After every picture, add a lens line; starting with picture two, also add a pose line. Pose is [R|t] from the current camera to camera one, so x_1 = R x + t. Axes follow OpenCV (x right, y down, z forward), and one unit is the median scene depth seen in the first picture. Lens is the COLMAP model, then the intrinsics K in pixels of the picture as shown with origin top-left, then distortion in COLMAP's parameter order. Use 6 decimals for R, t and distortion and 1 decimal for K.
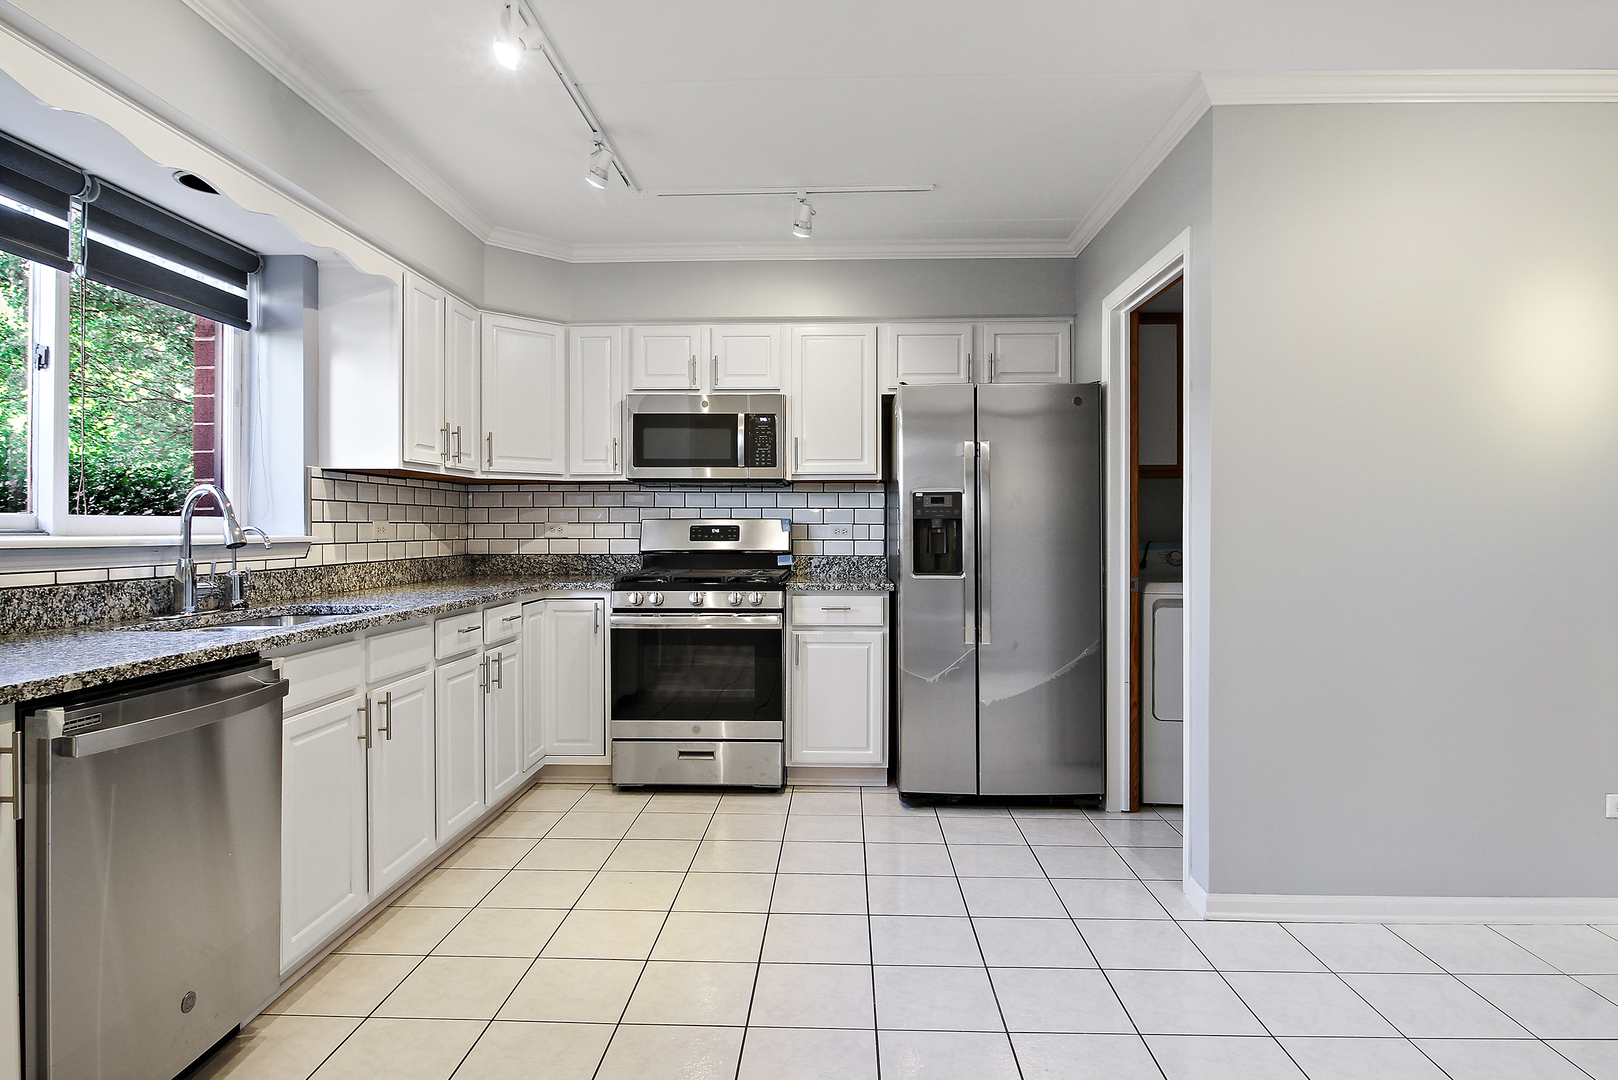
lens RADIAL K [[882.1, 0, 799.9], [0, 882.1, 534.7], [0, 0, 1]] dist [0.003830, -0.002013]
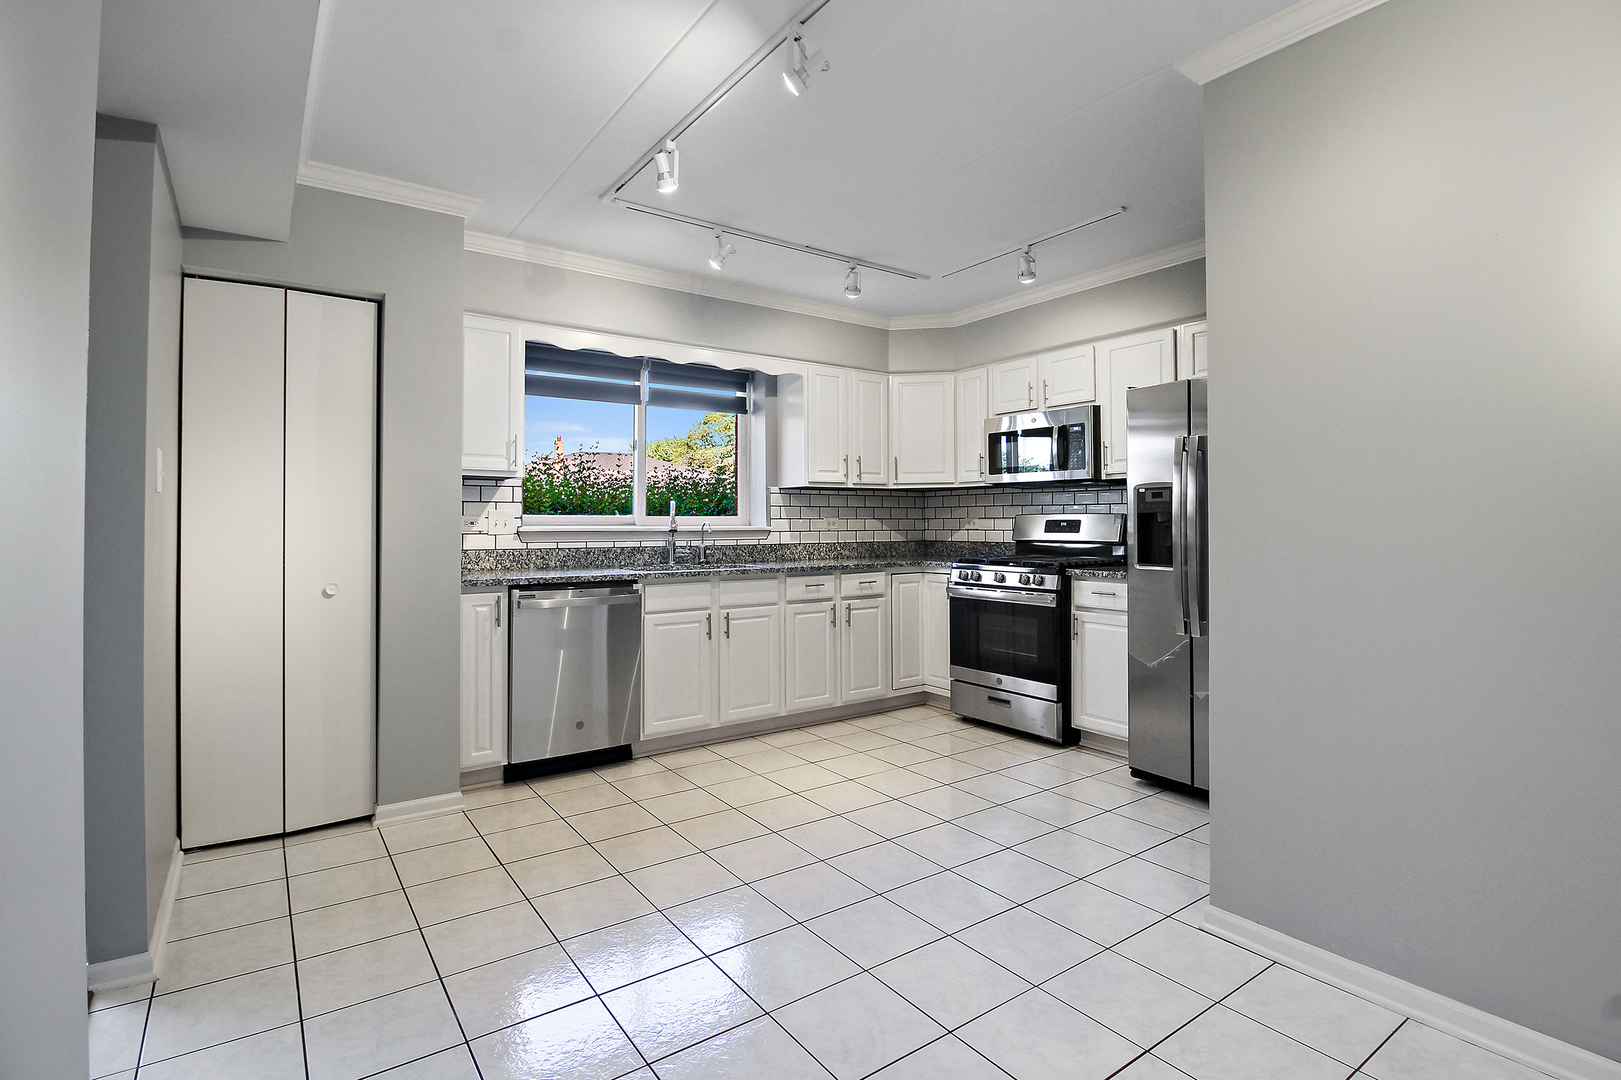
lens RADIAL K [[775.6, 0, 794.2], [0, 775.6, 515.6], [0, 0, 1]] dist [0.005300, -0.002265]
pose [[0.608515, -0.008384, -0.793498, 0.602087], [-0.004084, 0.999898, -0.013697, -0.000155], [0.793532, 0.011575, 0.608418, 0.088787]]
